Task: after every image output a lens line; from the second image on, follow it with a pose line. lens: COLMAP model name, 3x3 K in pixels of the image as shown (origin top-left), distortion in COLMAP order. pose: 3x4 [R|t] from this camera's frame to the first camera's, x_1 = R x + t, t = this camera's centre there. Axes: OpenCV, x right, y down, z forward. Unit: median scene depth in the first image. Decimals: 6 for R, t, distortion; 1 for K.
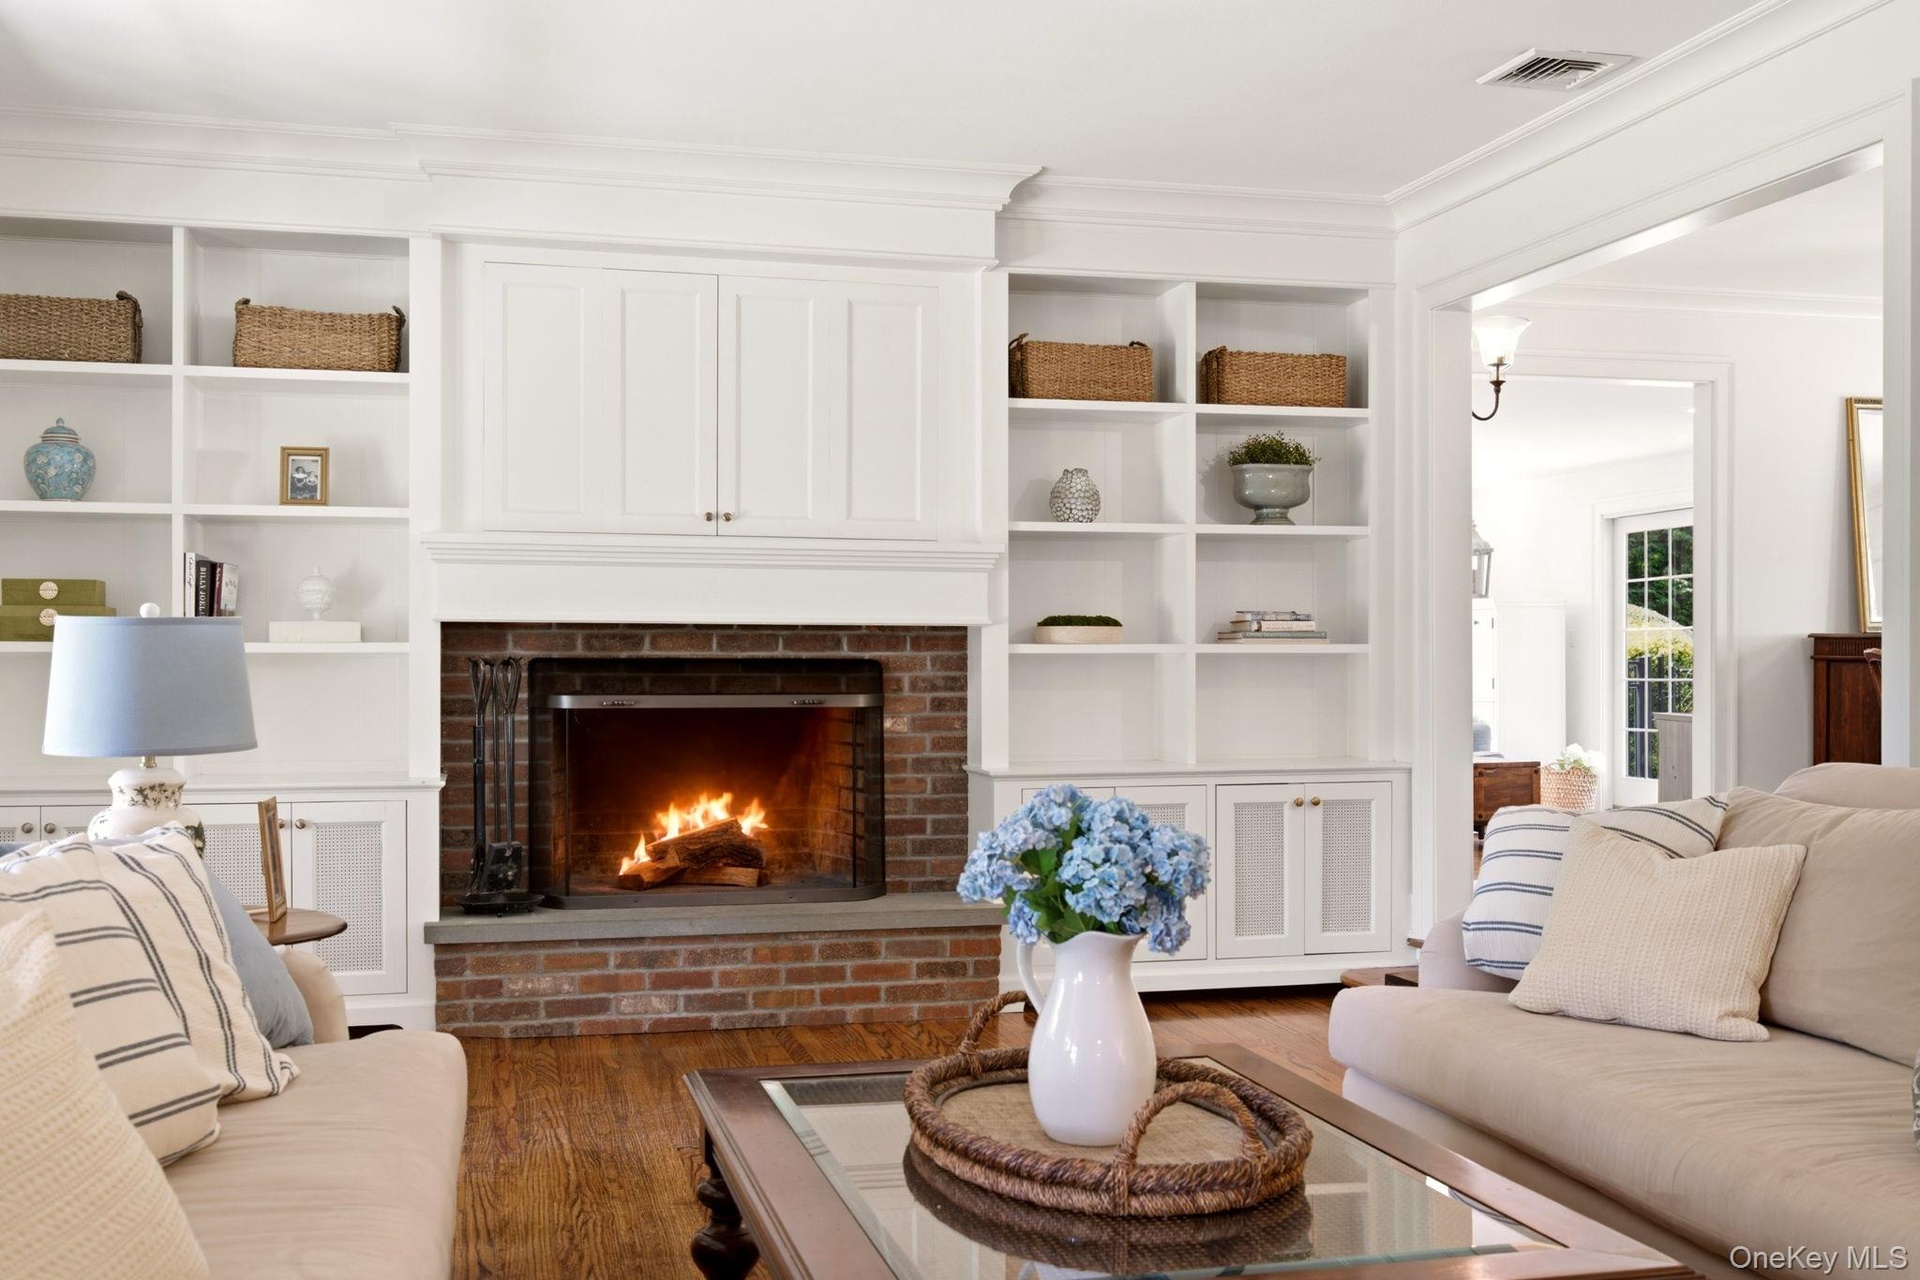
lens RADIAL K [[1834.2, 0, 925.4], [0, 1834.2, 676.3], [0, 0, 1]] dist [0.011971, 0.002337]
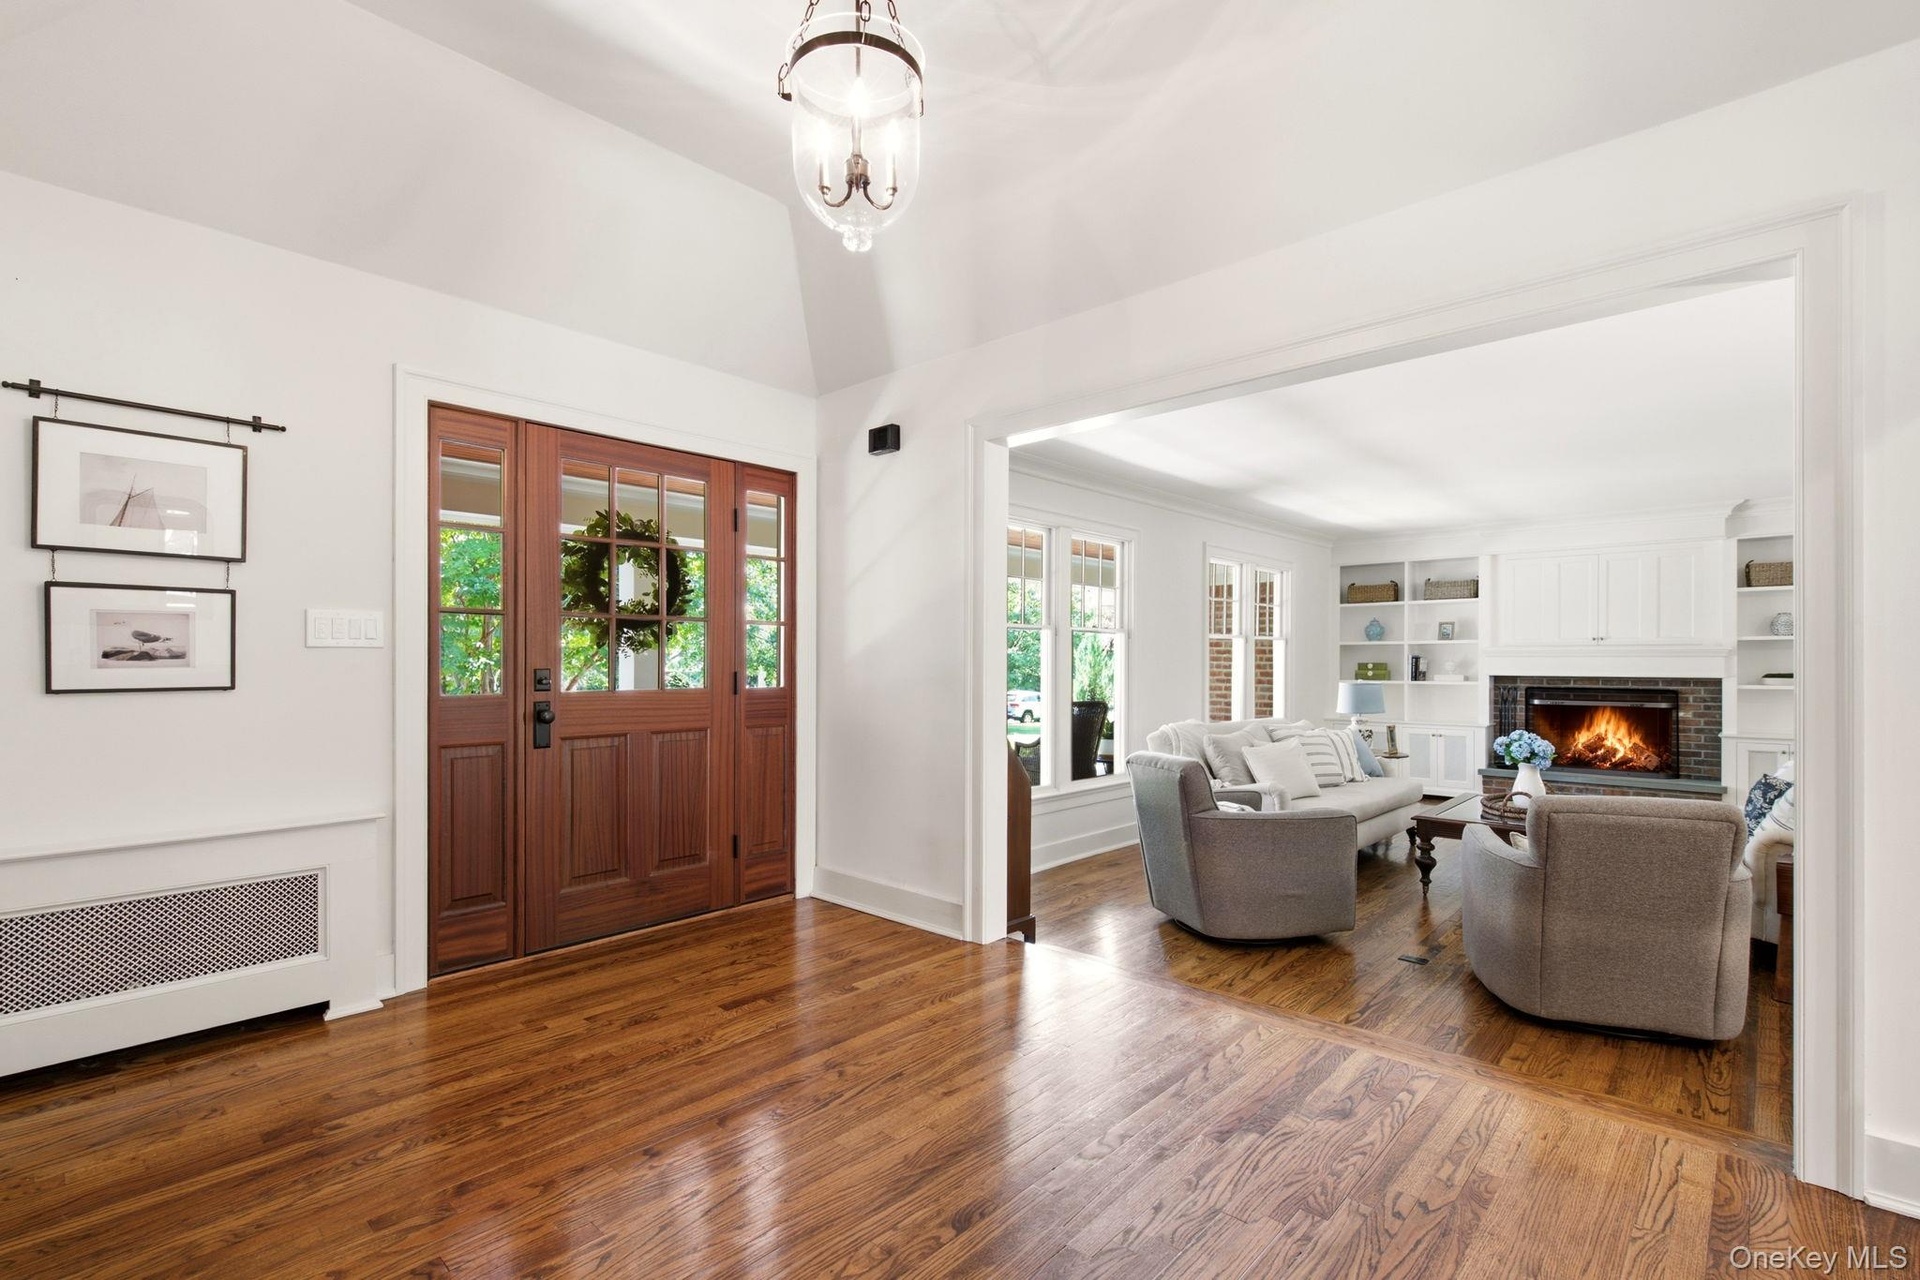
lens RADIAL K [[874.9, 0, 953.2], [0, 874.9, 661.7], [0, 0, 1]] dist [0.001165, -0.000121]
pose [[0.548304, -0.001189, -0.836278, 0.476146], [-0.006798, 0.999960, -0.005879, -0.036459], [0.836251, 0.008909, 0.548274, -0.586862]]
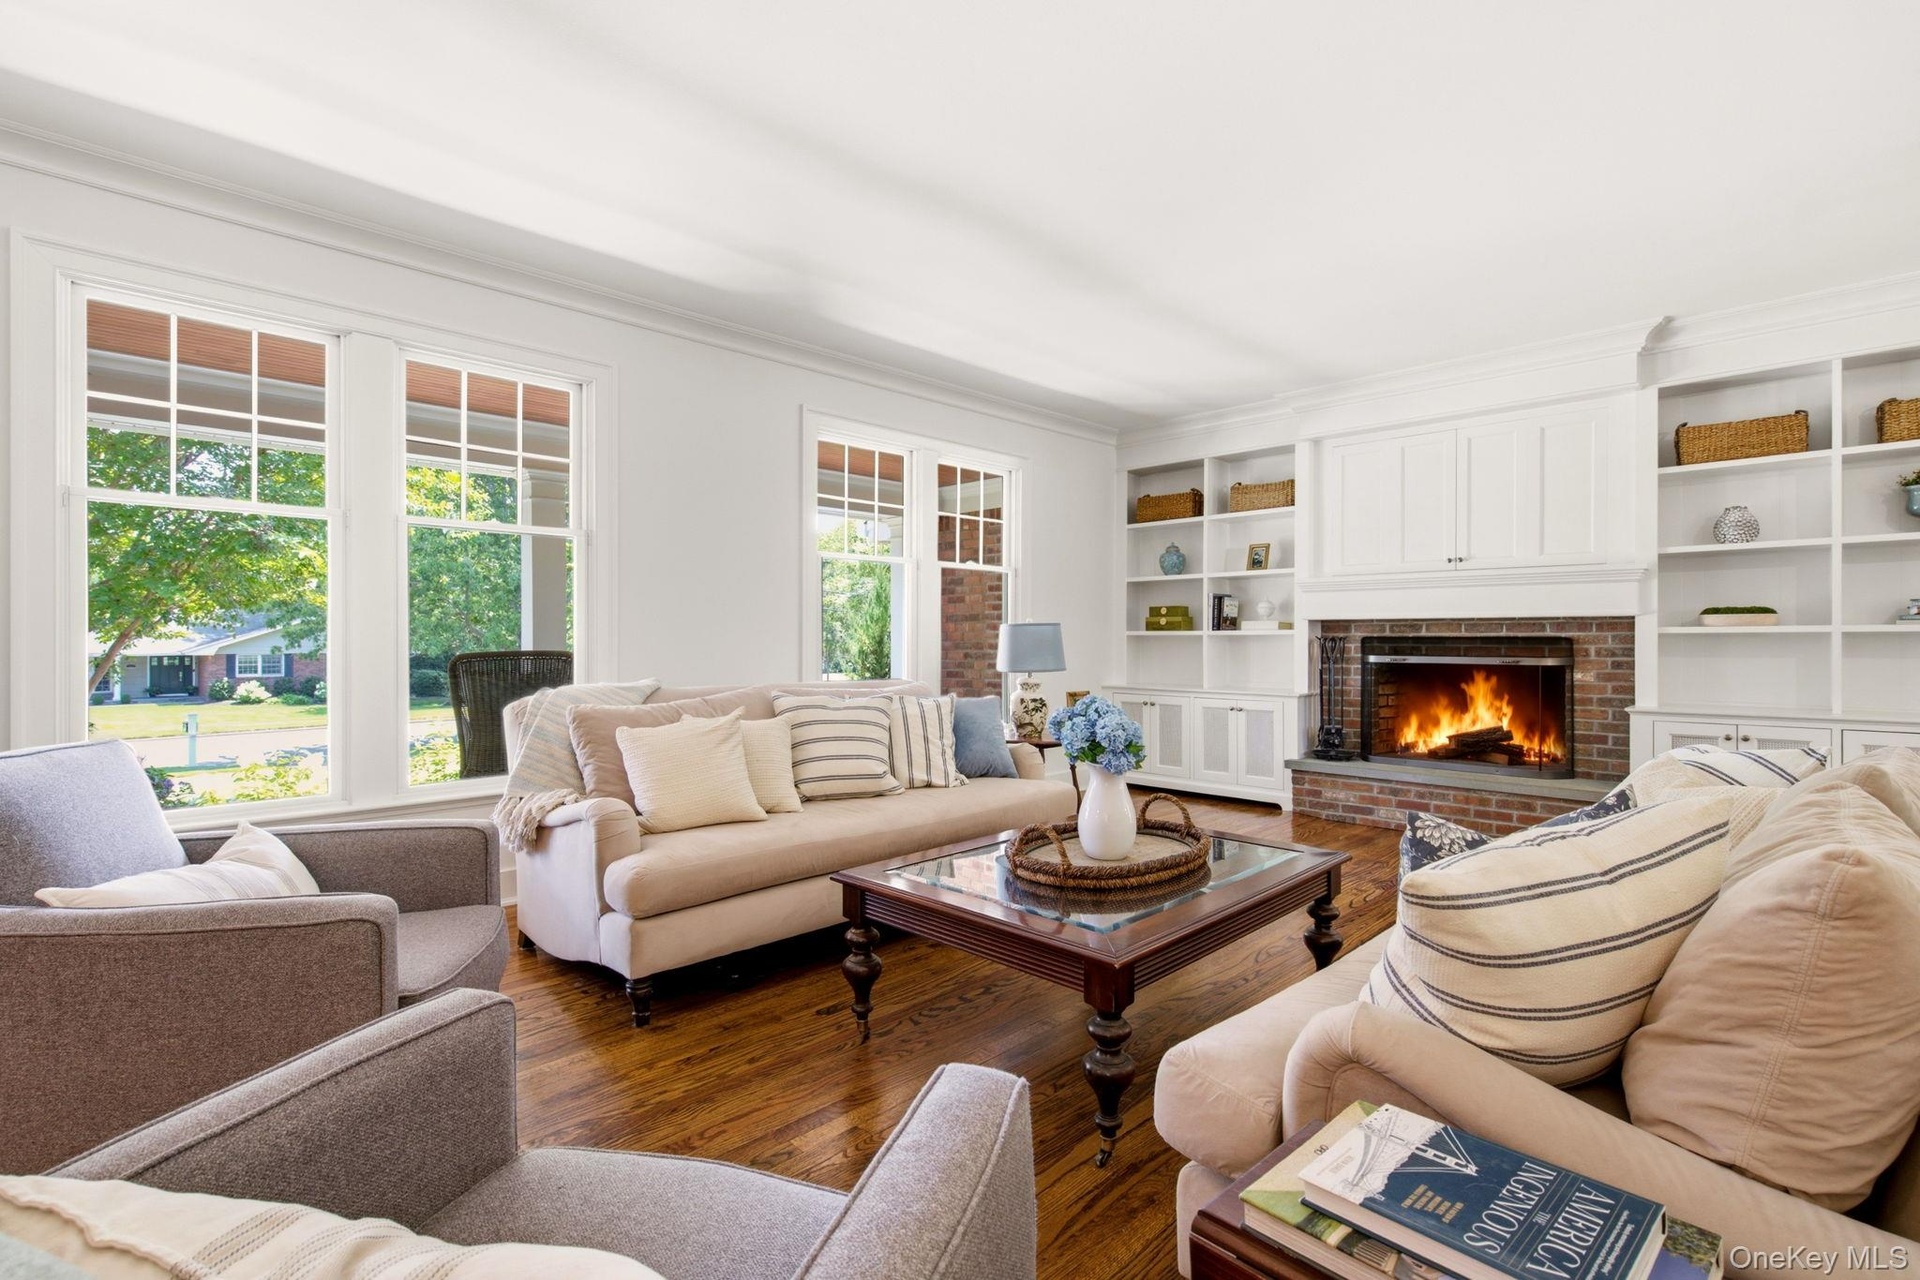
lens RADIAL K [[890.3, 0, 952.3], [0, 890.3, 635.3], [0, 0, 1]] dist [0.001890, 0.000577]
pose [[0.517270, -0.003928, -0.855814, 0.391113], [-0.006073, 0.999947, -0.008261, -0.000698], [0.855801, 0.009471, 0.517218, 0.103886]]
